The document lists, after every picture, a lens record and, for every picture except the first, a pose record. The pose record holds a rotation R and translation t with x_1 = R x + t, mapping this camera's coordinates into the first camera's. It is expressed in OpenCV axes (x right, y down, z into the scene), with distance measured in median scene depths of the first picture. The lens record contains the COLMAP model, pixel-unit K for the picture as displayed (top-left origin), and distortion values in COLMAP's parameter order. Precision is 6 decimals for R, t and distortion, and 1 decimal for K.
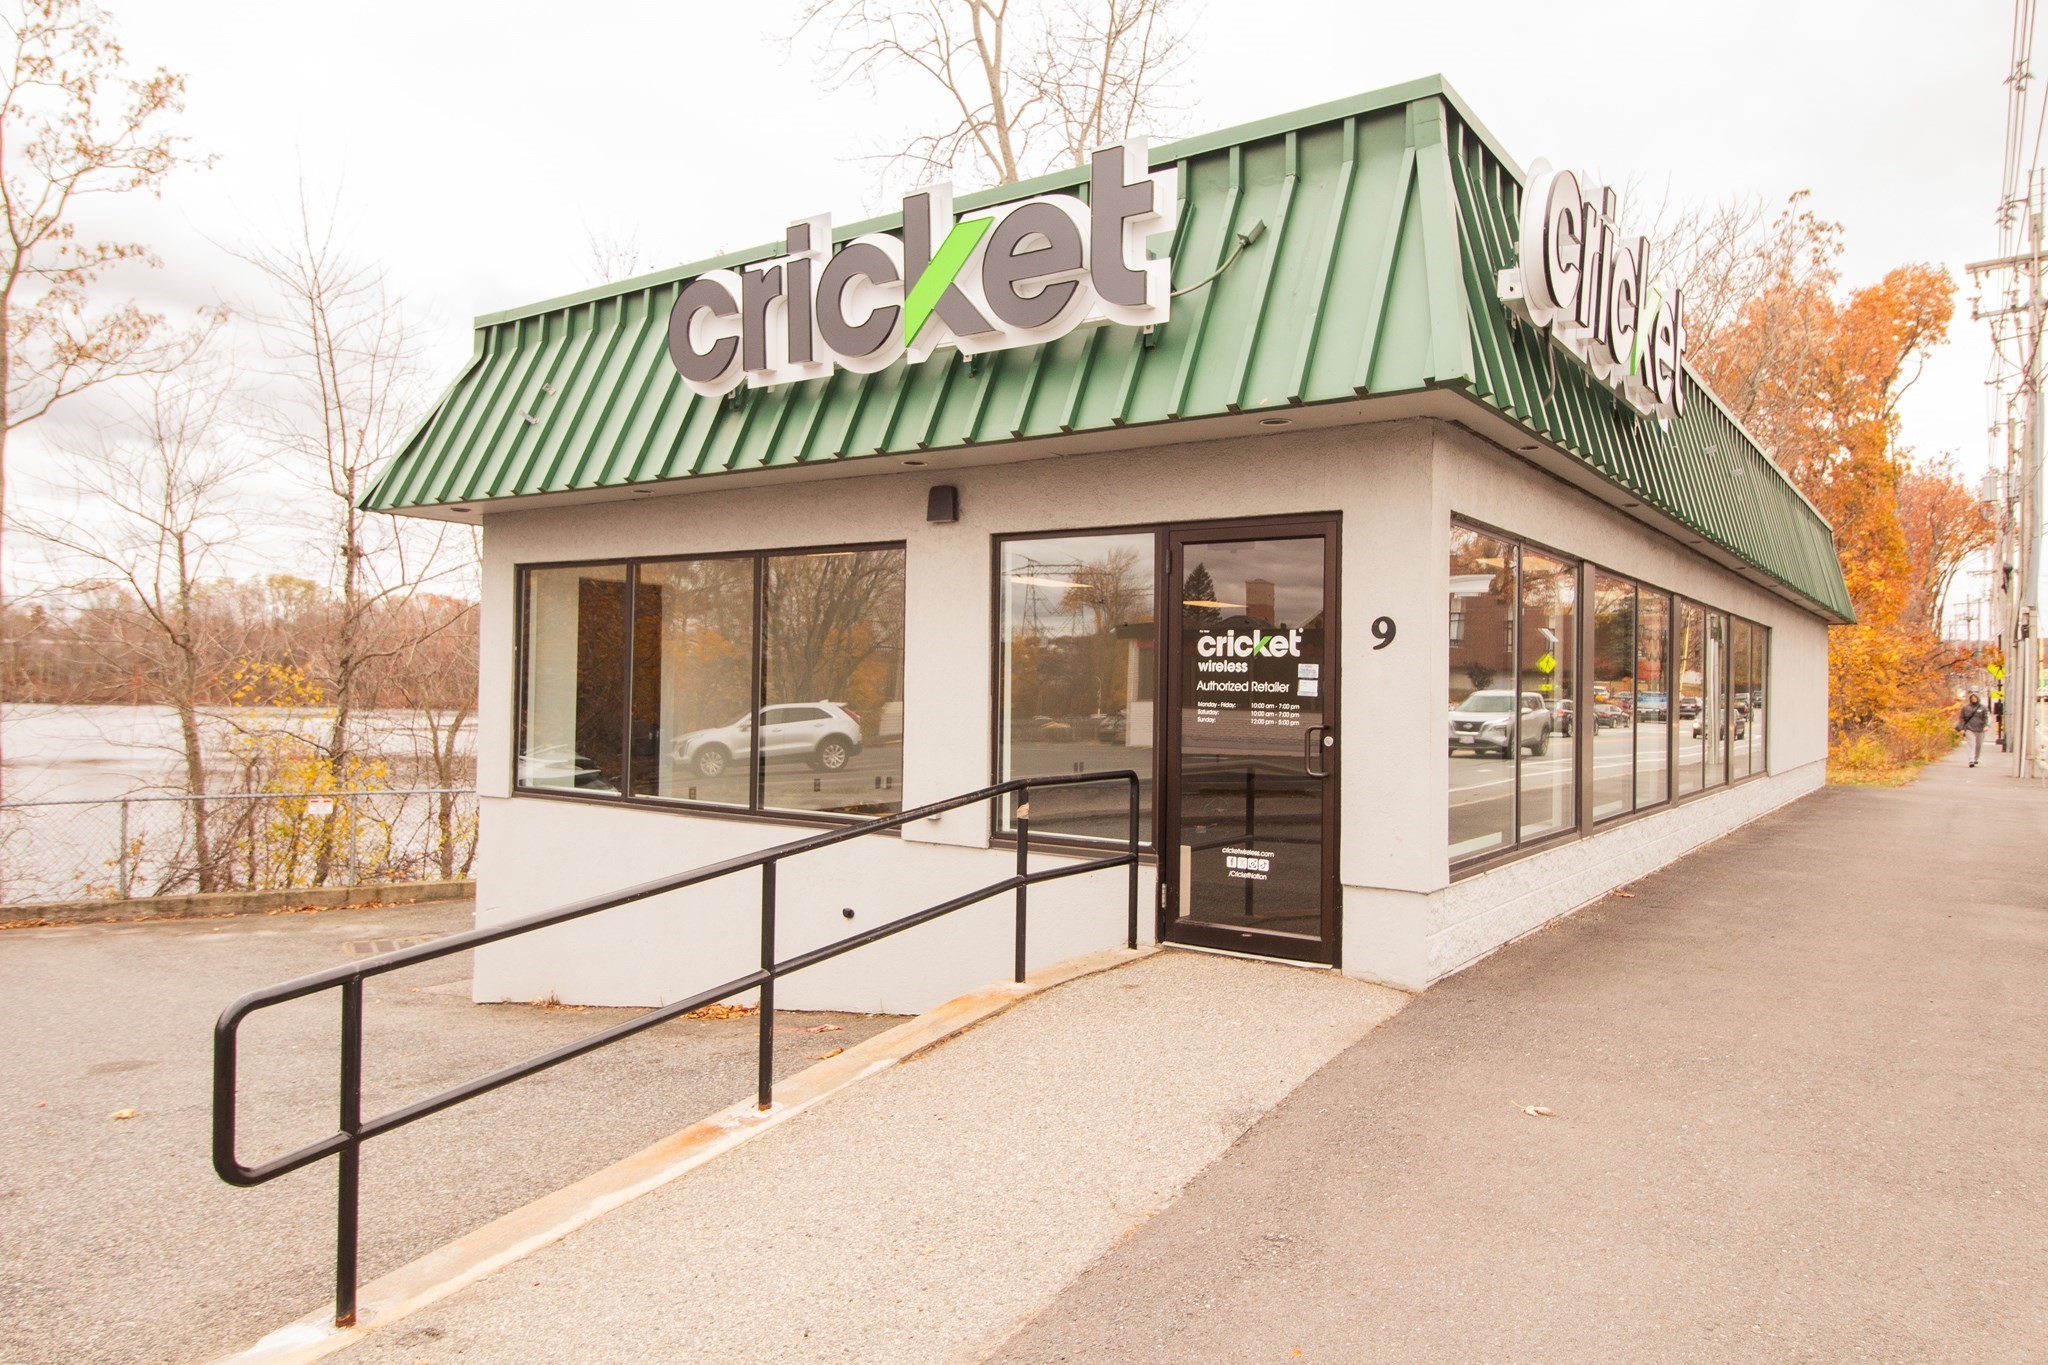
lens RADIAL K [[1336.1, 0, 1038.7], [0, 1336.1, 663.1], [0, 0, 1]] dist [0.007056, -0.008611]
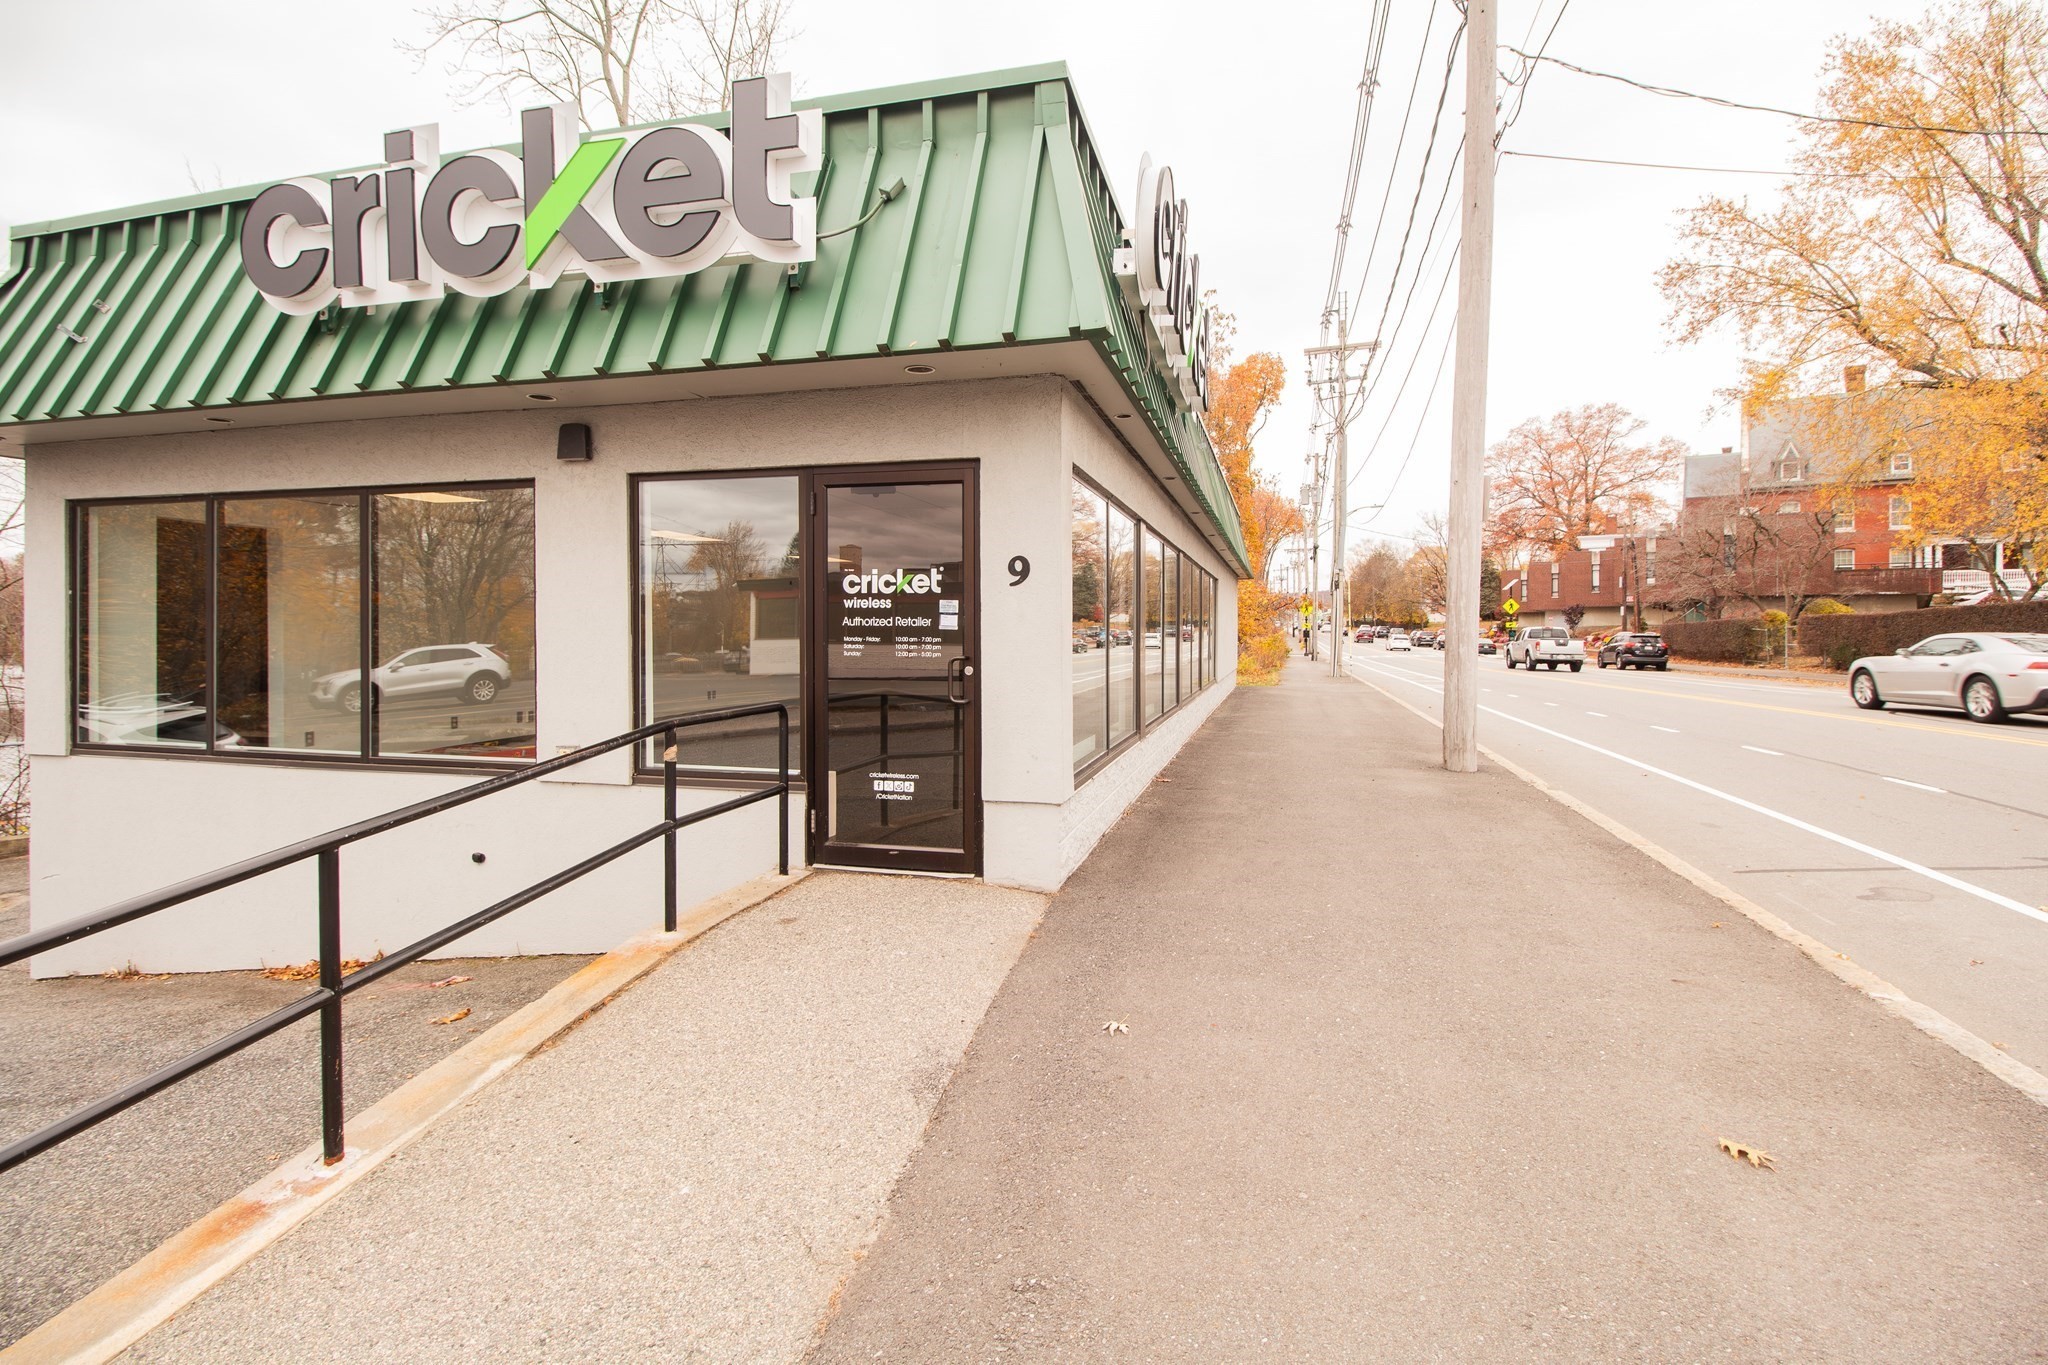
lens RADIAL K [[963.0, 0, 1041.7], [0, 963.0, 638.3], [0, 0, 1]] dist [0.002223, -0.013717]
pose [[0.932891, -0.017758, 0.359721, -0.008790], [0.007174, 0.999502, 0.030737, 0.007681], [-0.360088, -0.026094, 0.932553, 0.224693]]
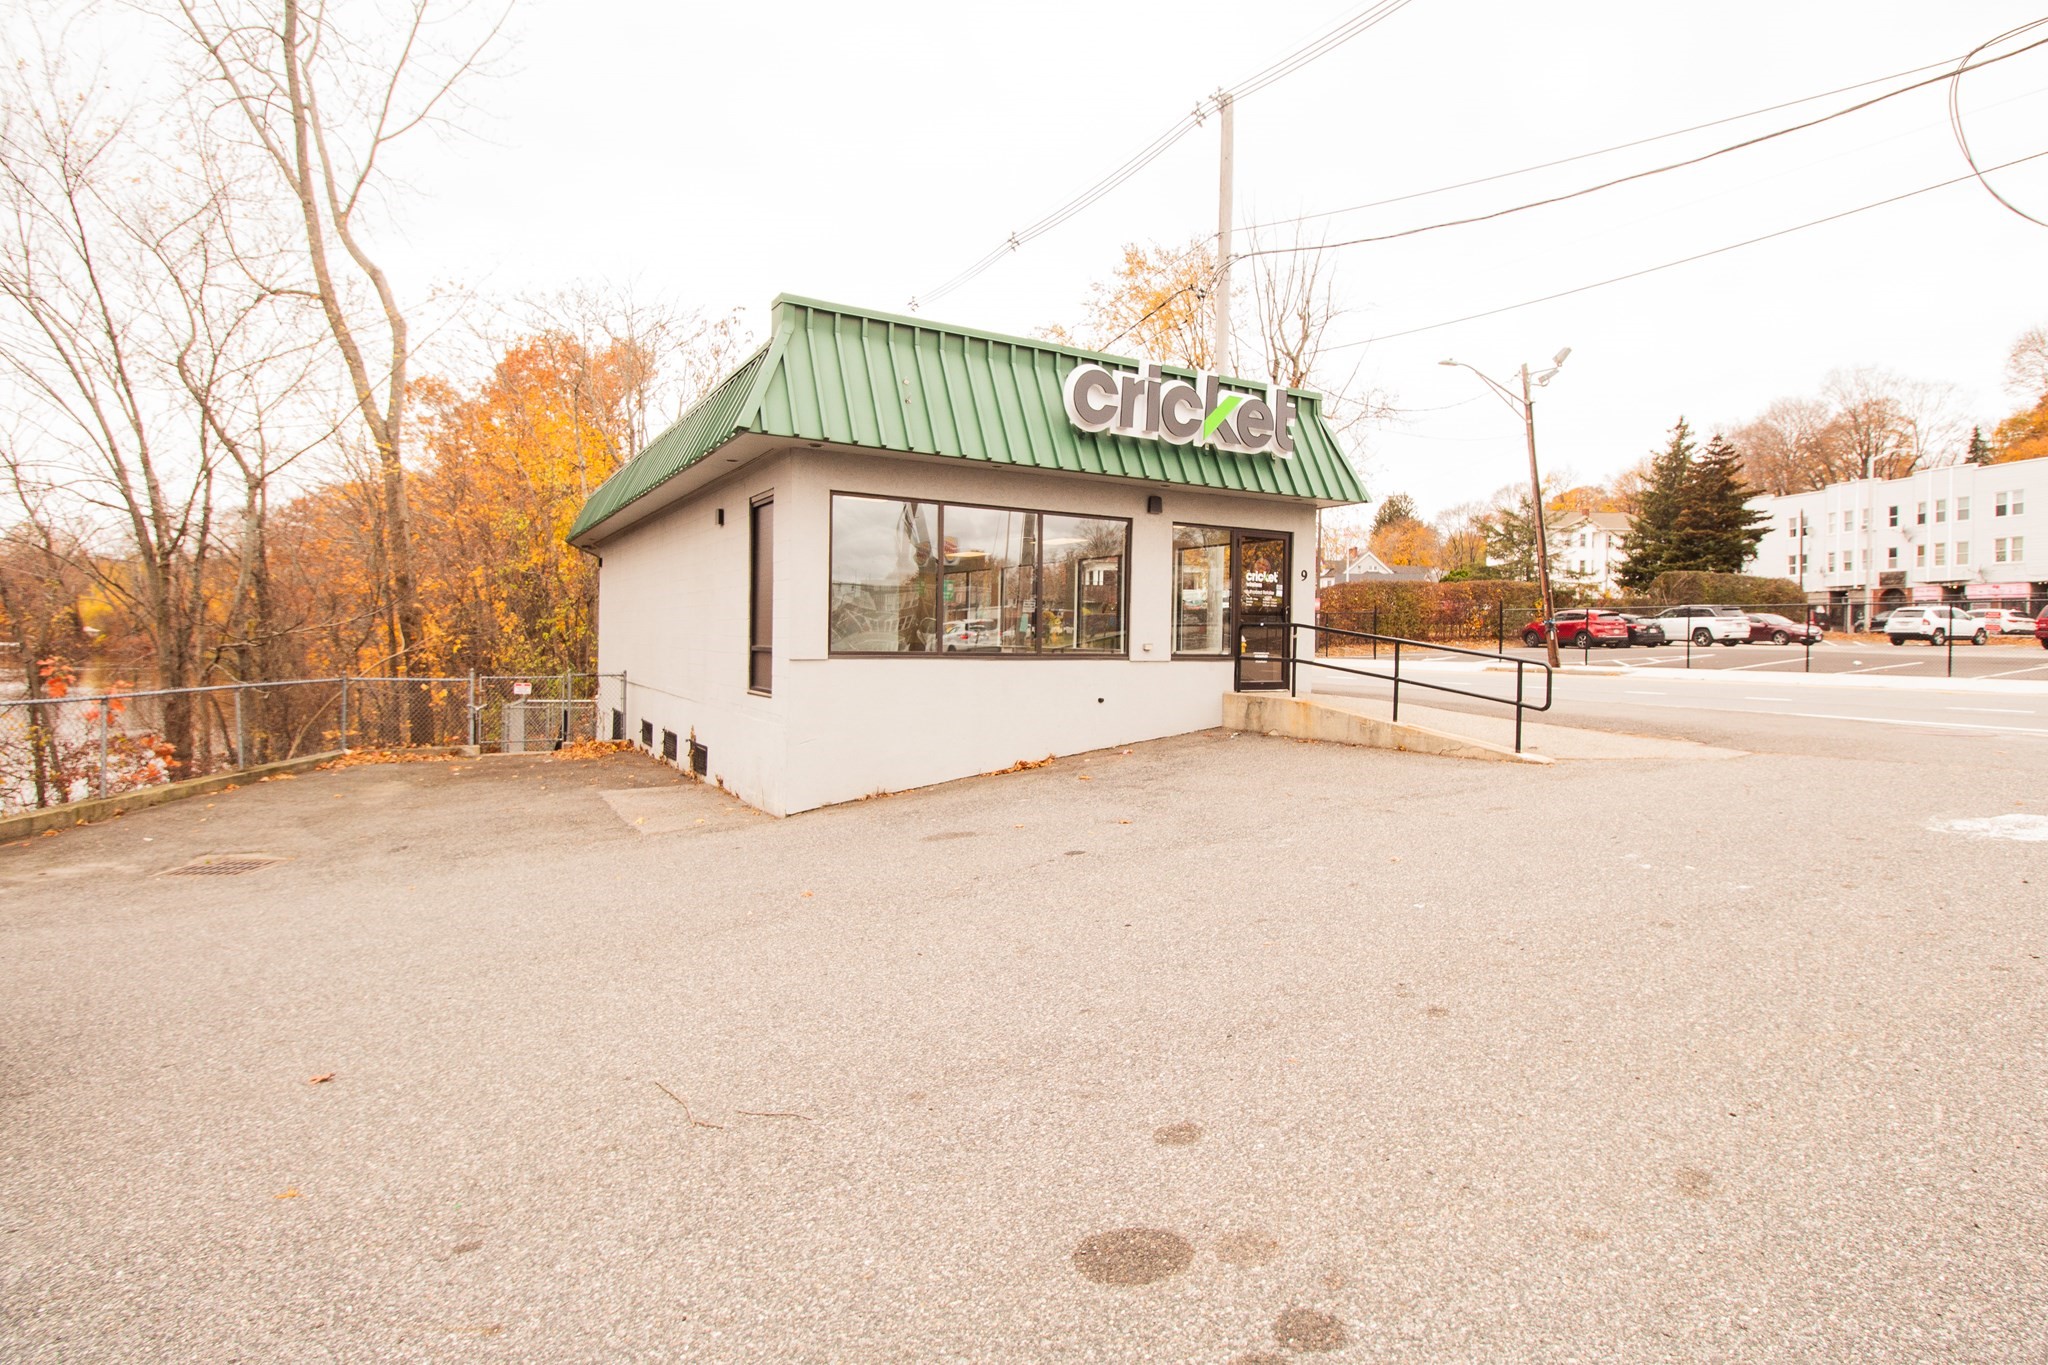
lens RADIAL K [[1022.5, 0, 1036.6], [0, 1022.5, 643.7], [0, 0, 1]] dist [0.001893, -0.014136]
pose [[0.414634, -0.016430, 0.909840, -1.828100], [-0.026639, 0.999189, 0.030184, 0.067939], [-0.909598, -0.036753, 0.413860, 0.525510]]
